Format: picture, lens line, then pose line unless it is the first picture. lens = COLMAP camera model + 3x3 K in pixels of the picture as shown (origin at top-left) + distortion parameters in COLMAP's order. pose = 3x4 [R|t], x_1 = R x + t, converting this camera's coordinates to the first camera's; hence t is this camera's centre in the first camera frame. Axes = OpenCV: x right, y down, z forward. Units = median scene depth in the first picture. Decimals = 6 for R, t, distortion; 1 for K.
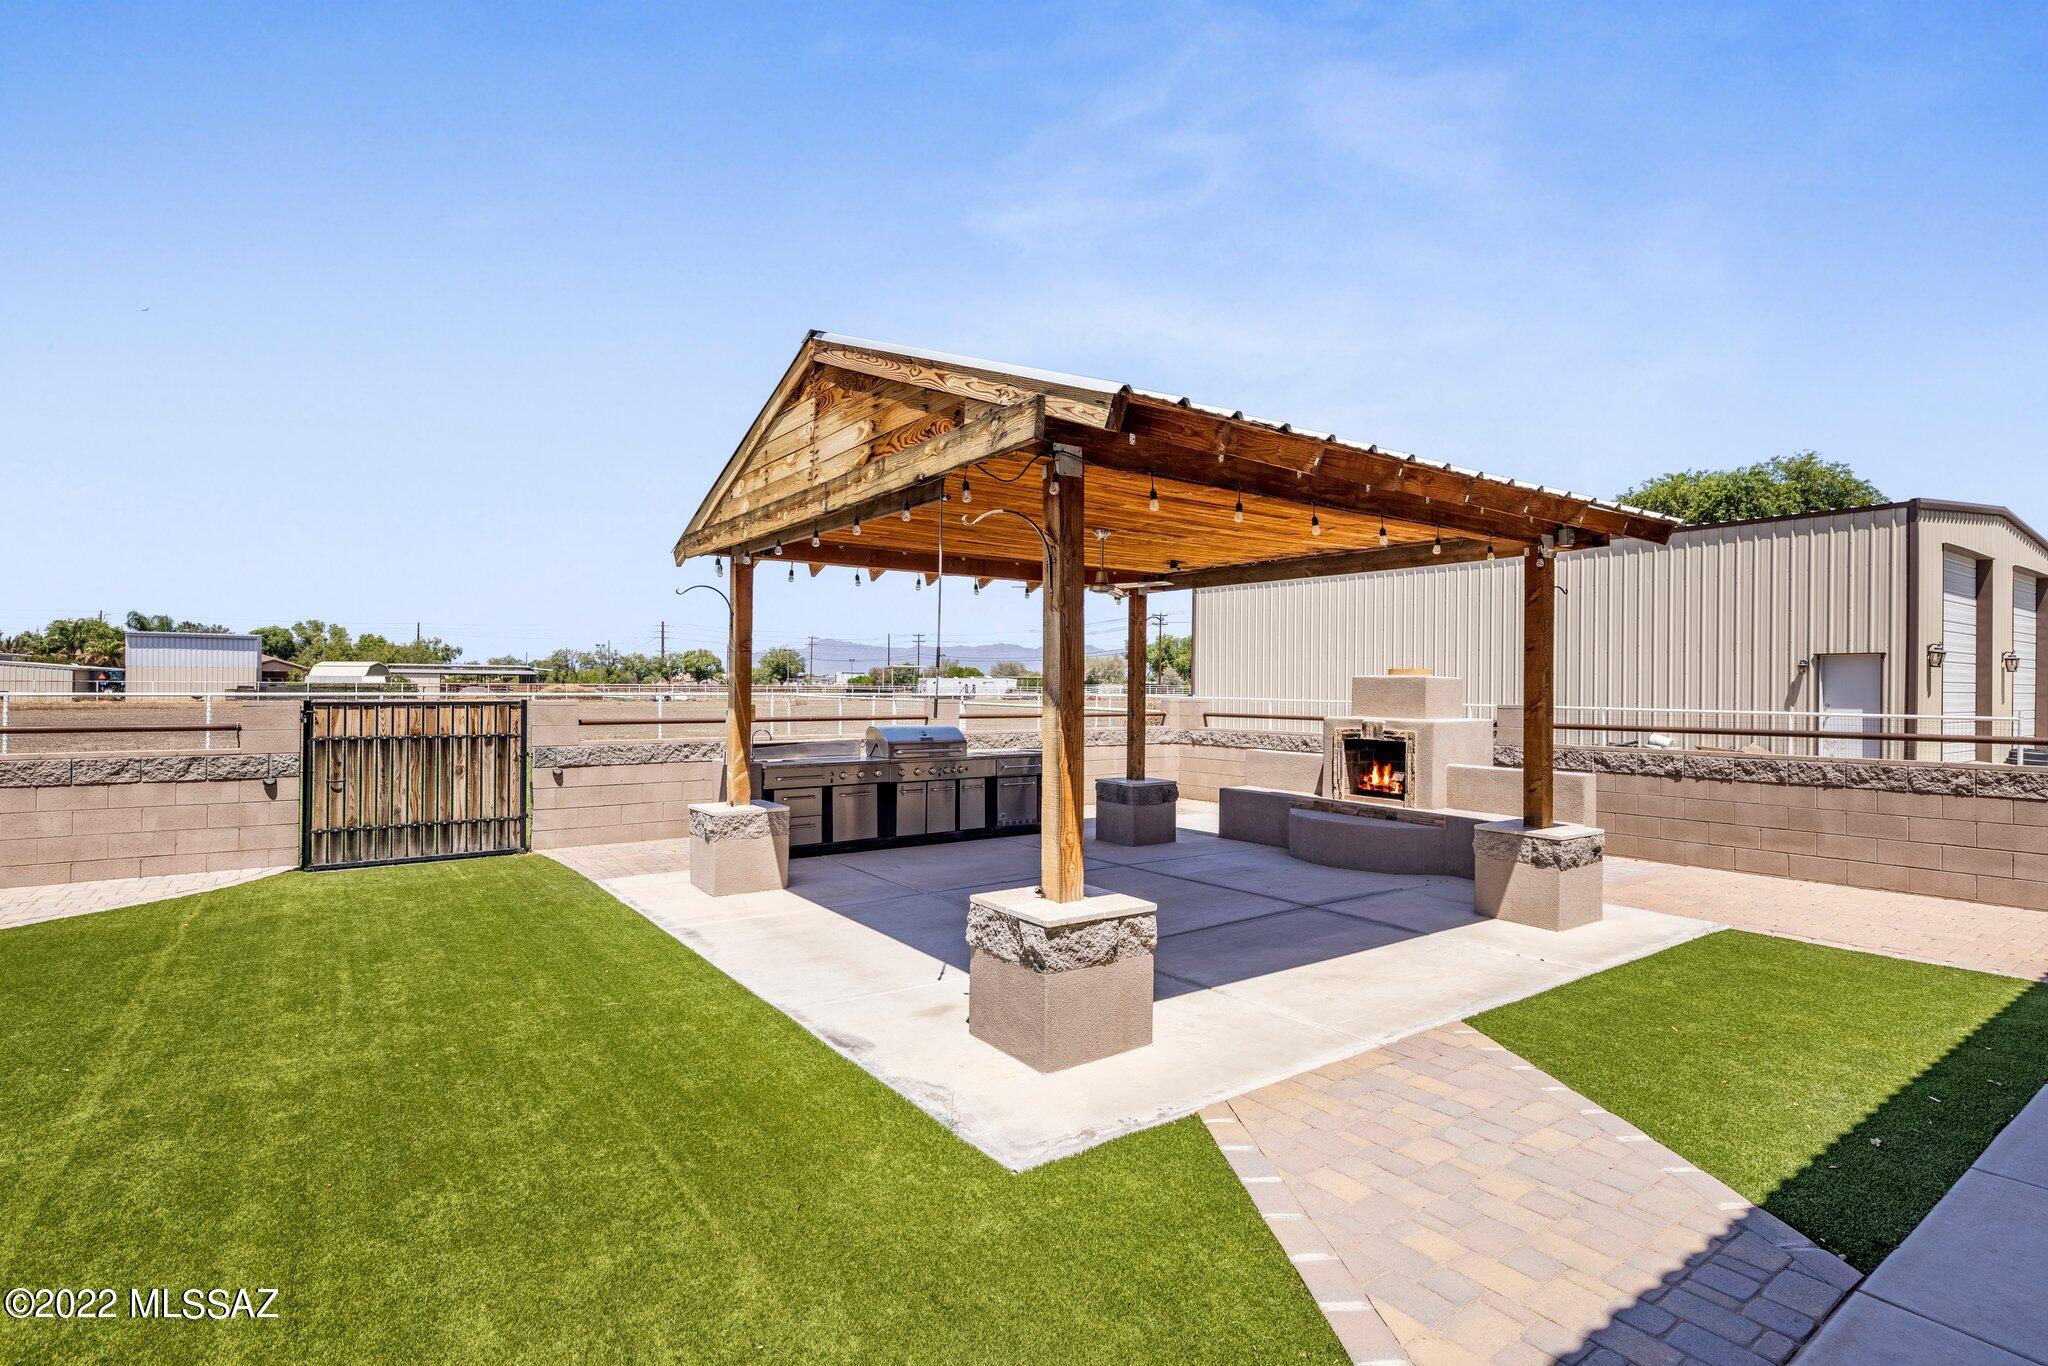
lens RADIAL K [[995.3, 0, 1026.6], [0, 995.3, 683.6], [0, 0, 1]] dist [-0.000212, -0.000057]
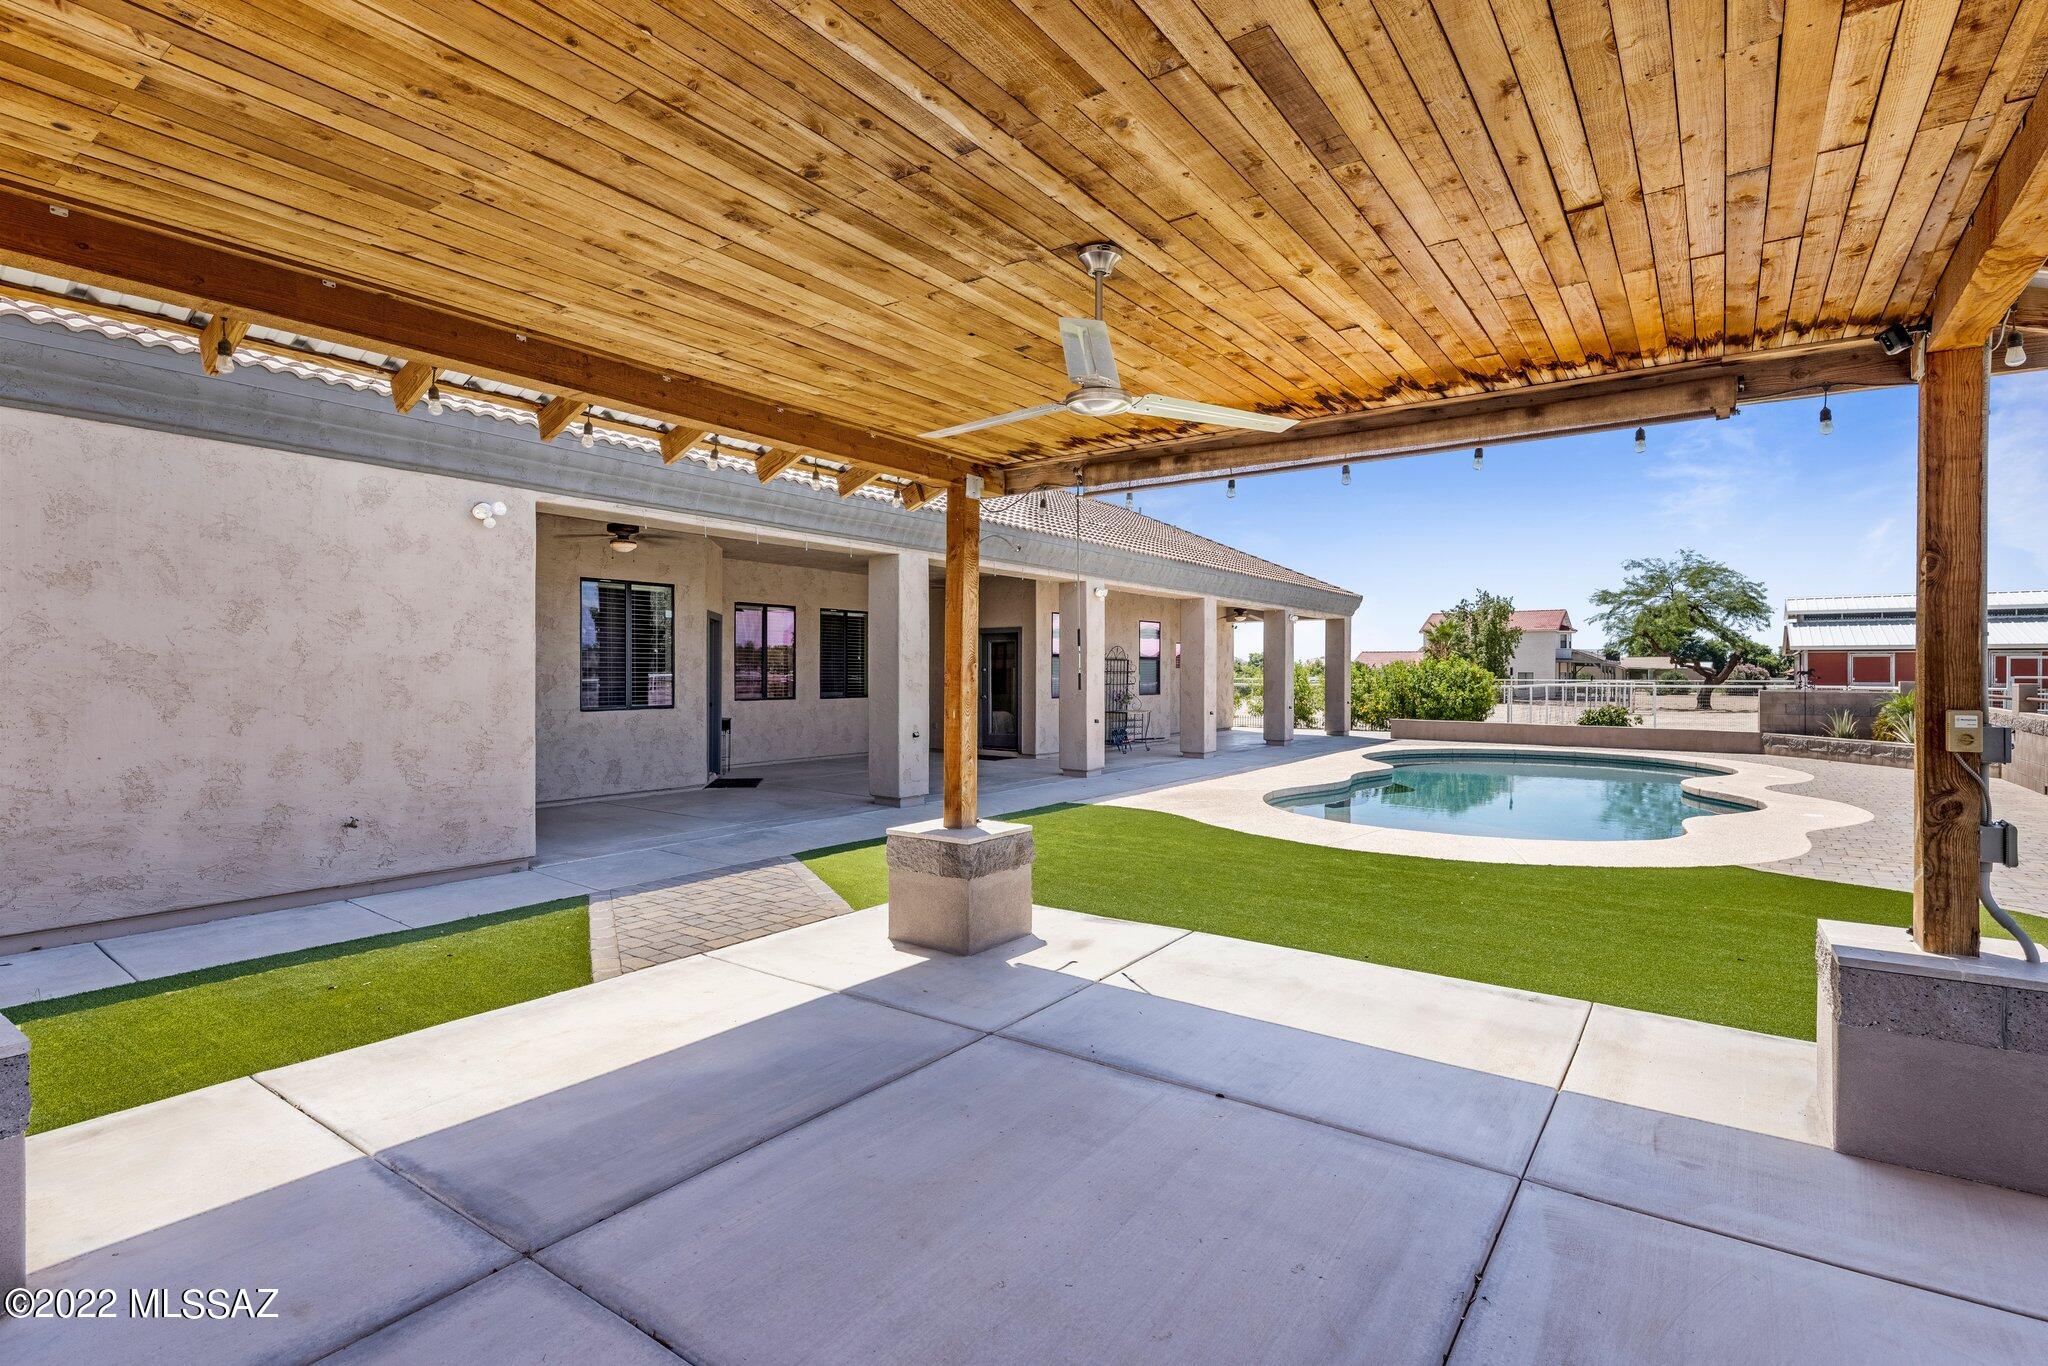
lens RADIAL K [[995.5, 0, 1021.4], [0, 995.5, 679.6], [0, 0, 1]] dist [0.000382, 0.000002]
pose [[-0.945337, -0.013545, -0.325815, 0.313077], [-0.014236, 0.999899, -0.000264, 0.019959], [0.325785, 0.004389, -0.945434, 1.831811]]
